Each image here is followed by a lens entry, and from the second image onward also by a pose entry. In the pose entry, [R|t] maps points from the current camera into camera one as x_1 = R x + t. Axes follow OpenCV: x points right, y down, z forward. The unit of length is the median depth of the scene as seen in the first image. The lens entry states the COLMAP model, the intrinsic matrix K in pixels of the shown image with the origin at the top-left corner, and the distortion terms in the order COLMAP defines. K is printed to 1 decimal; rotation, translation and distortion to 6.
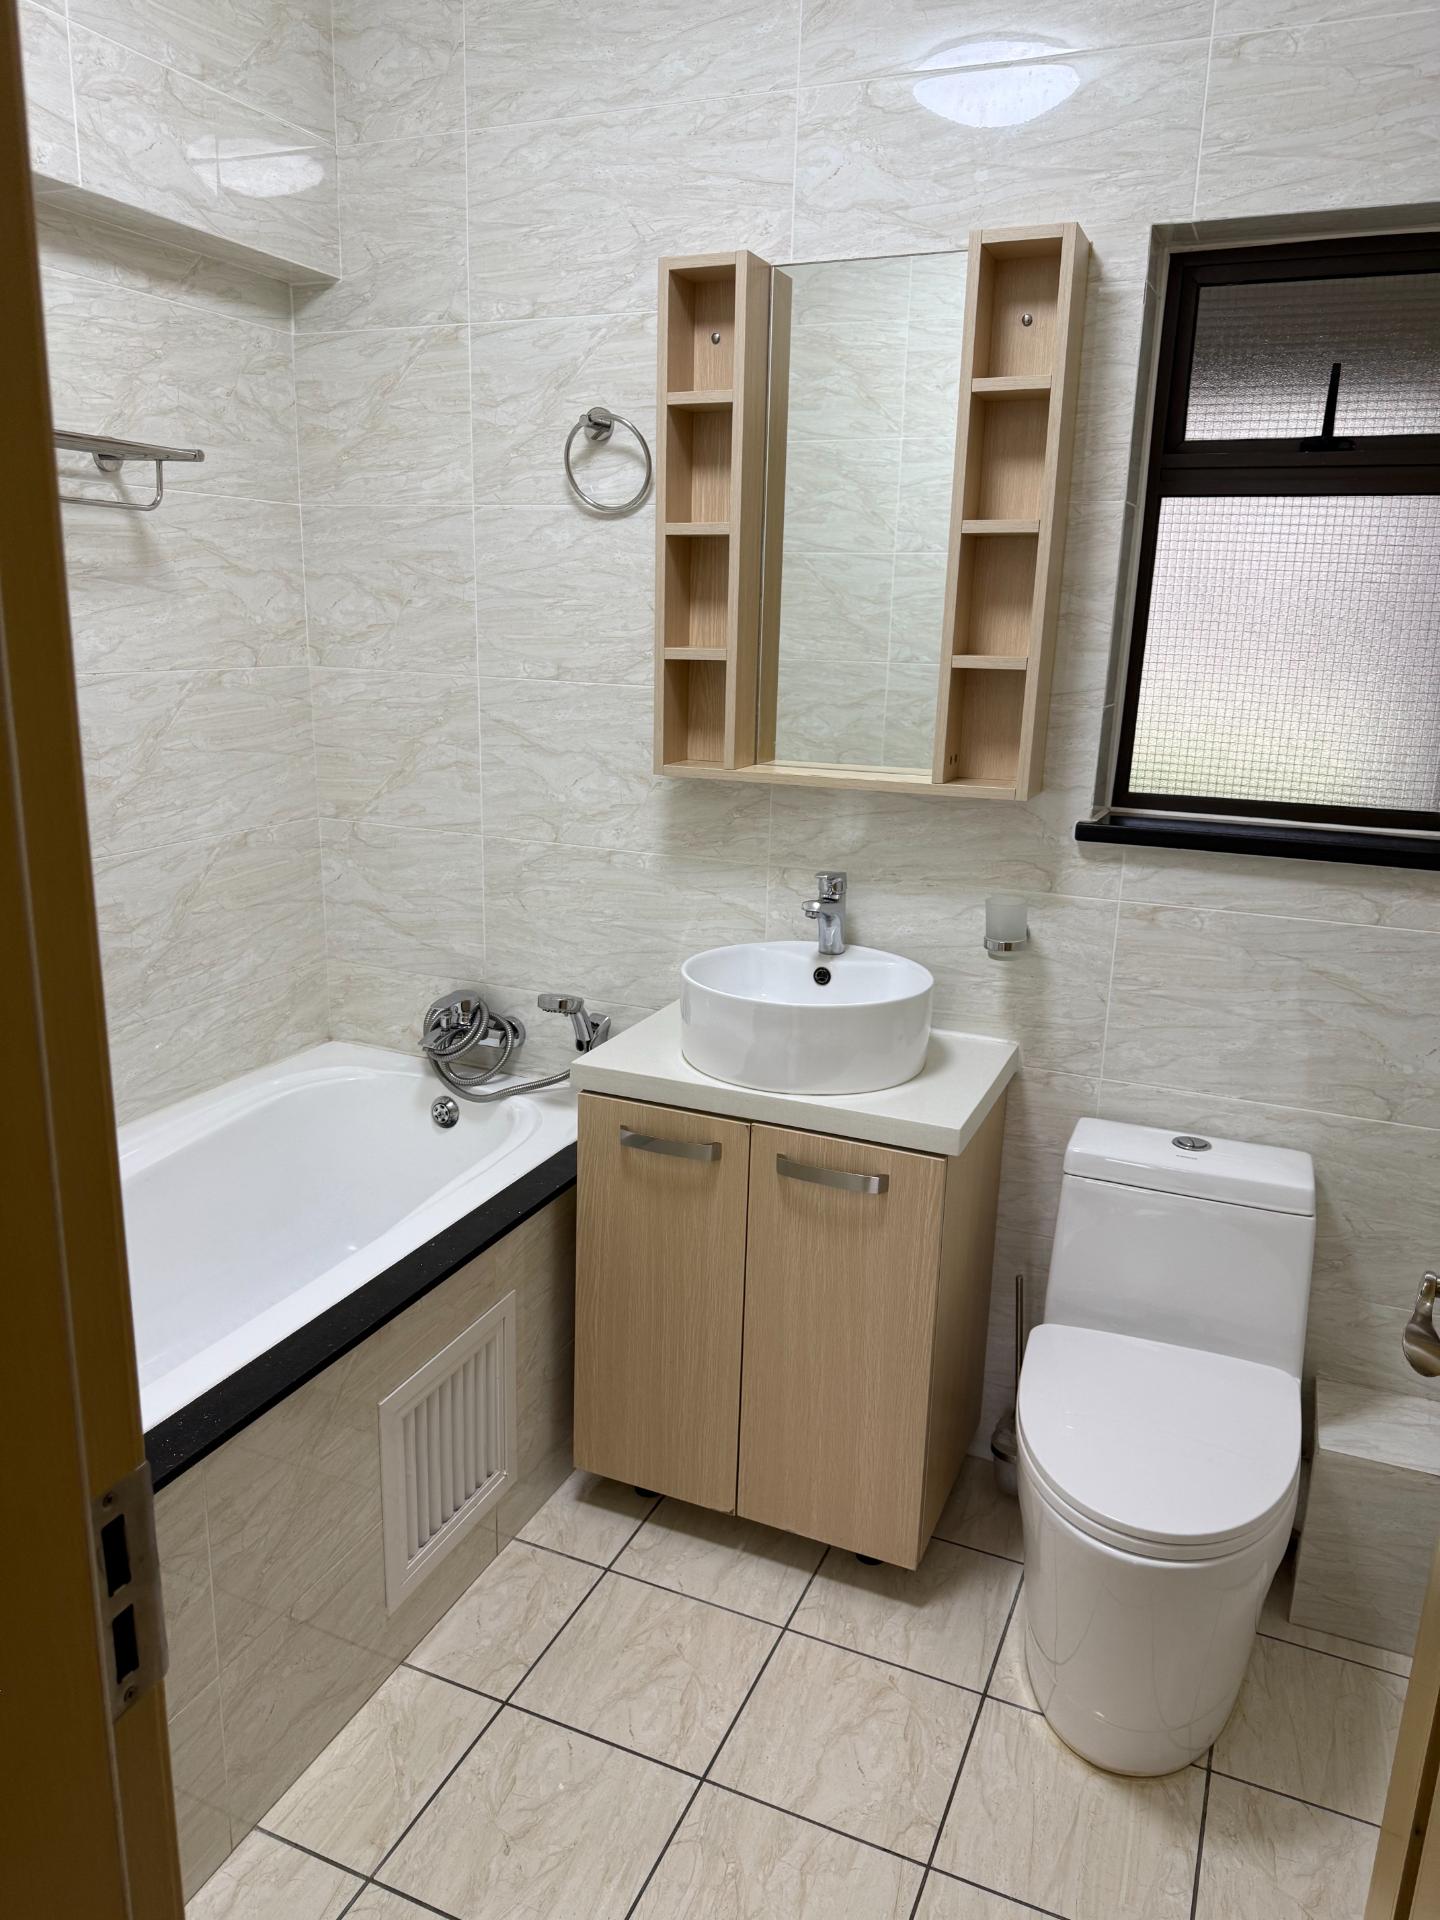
lens RADIAL K [[1353.7, 0, 718.0], [0, 1353.7, 961.9], [0, 0, 1]] dist [0.049727, -0.056479]
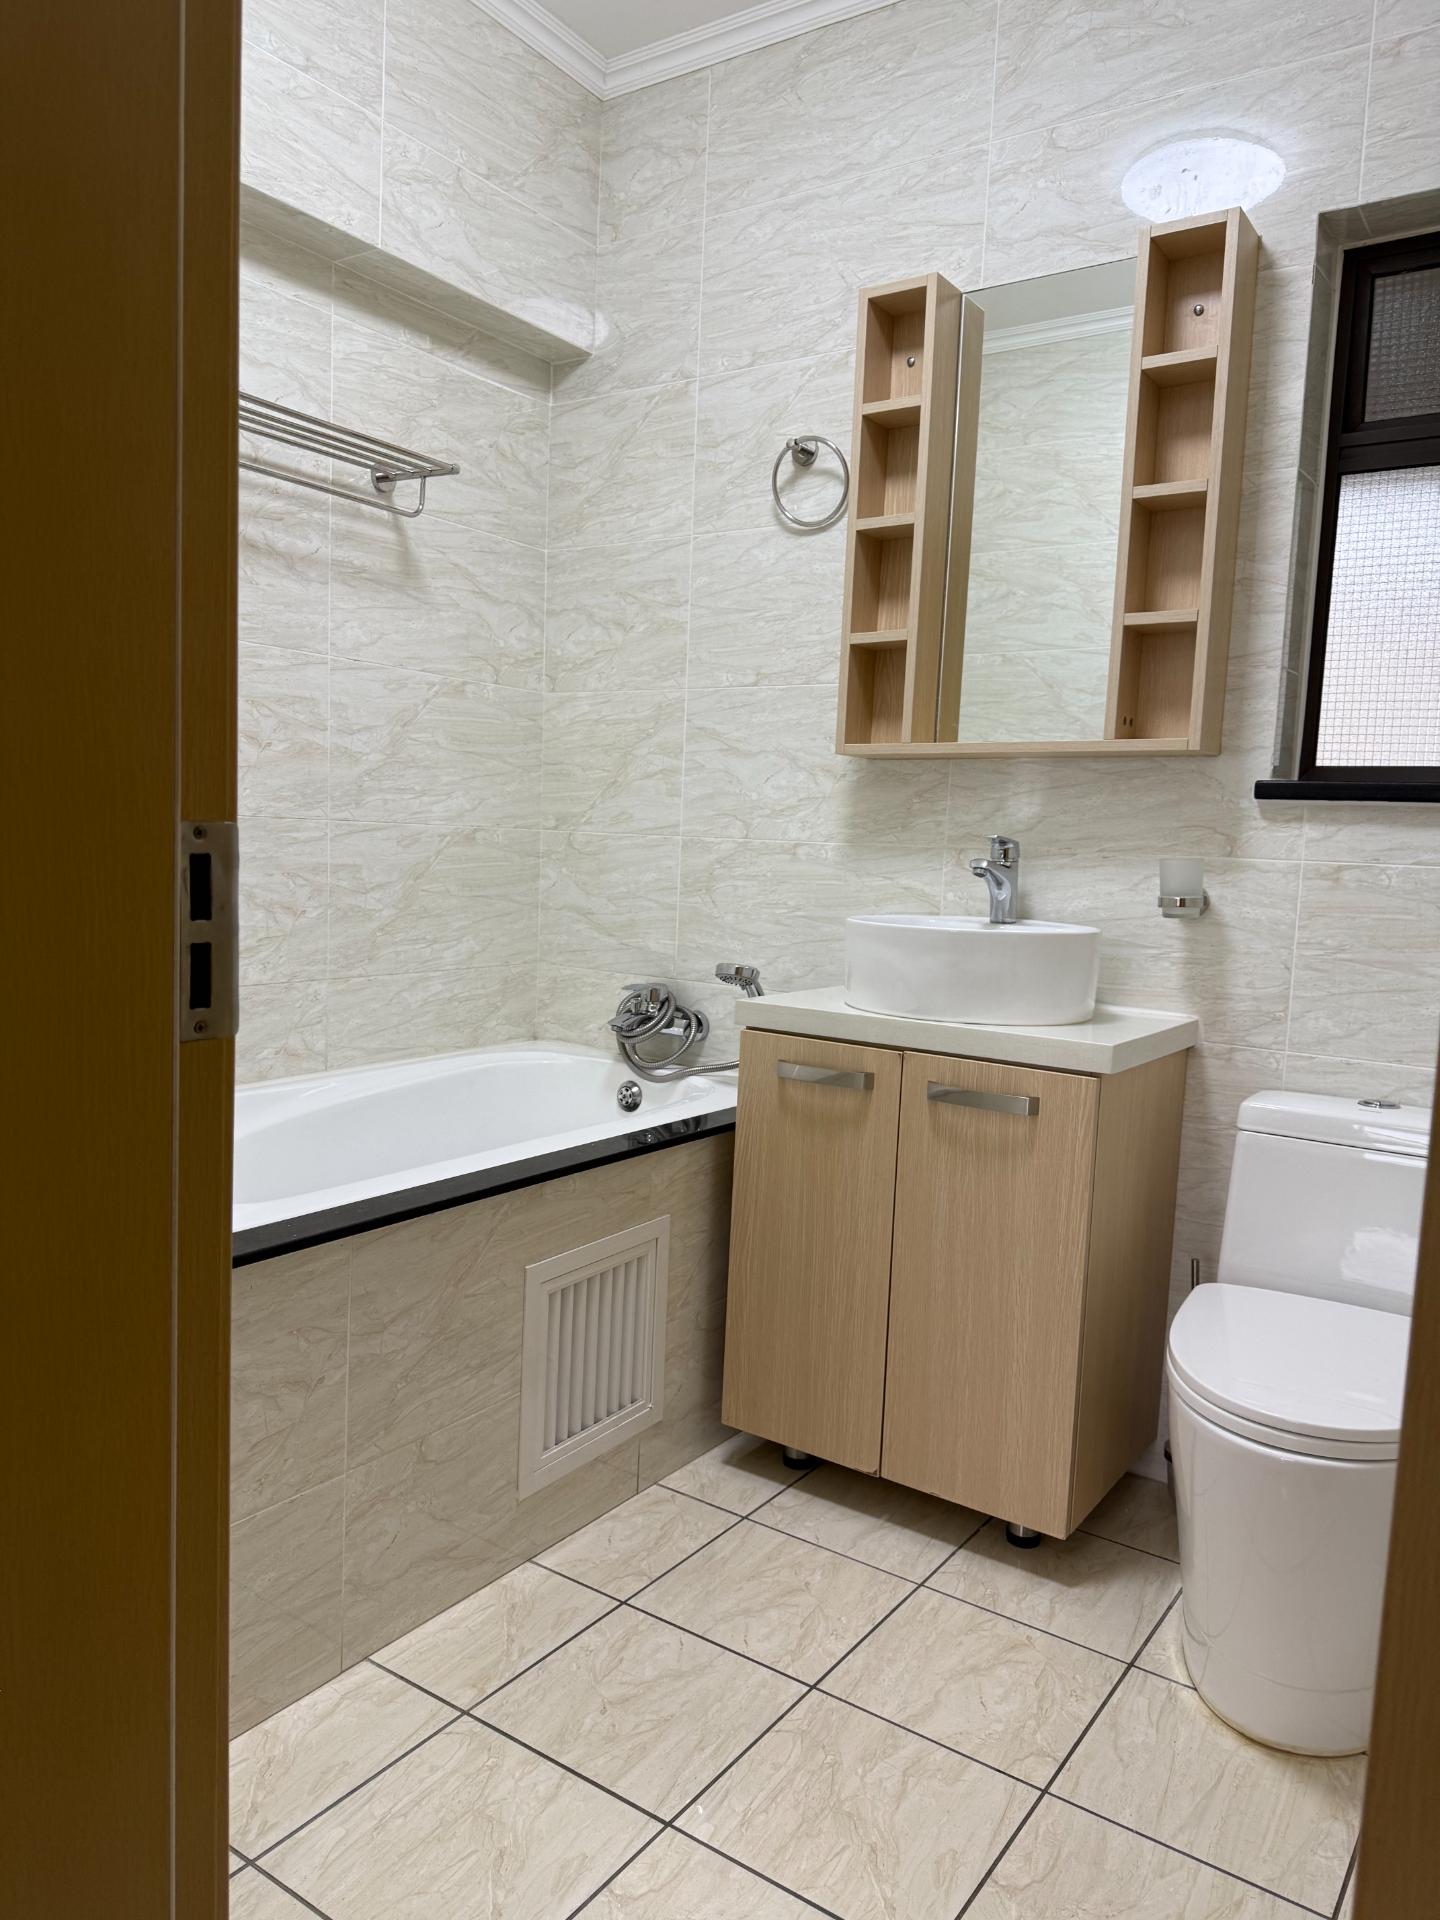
lens RADIAL K [[1353.7, 0, 713.7], [0, 1353.7, 962.2], [0, 0, 1]] dist [0.049727, -0.056479]
pose [[0.980898, 0.033435, -0.191627, 0.071094], [-0.064035, 0.985712, -0.155793, 0.206031], [0.183680, 0.165088, 0.969024, -0.016621]]
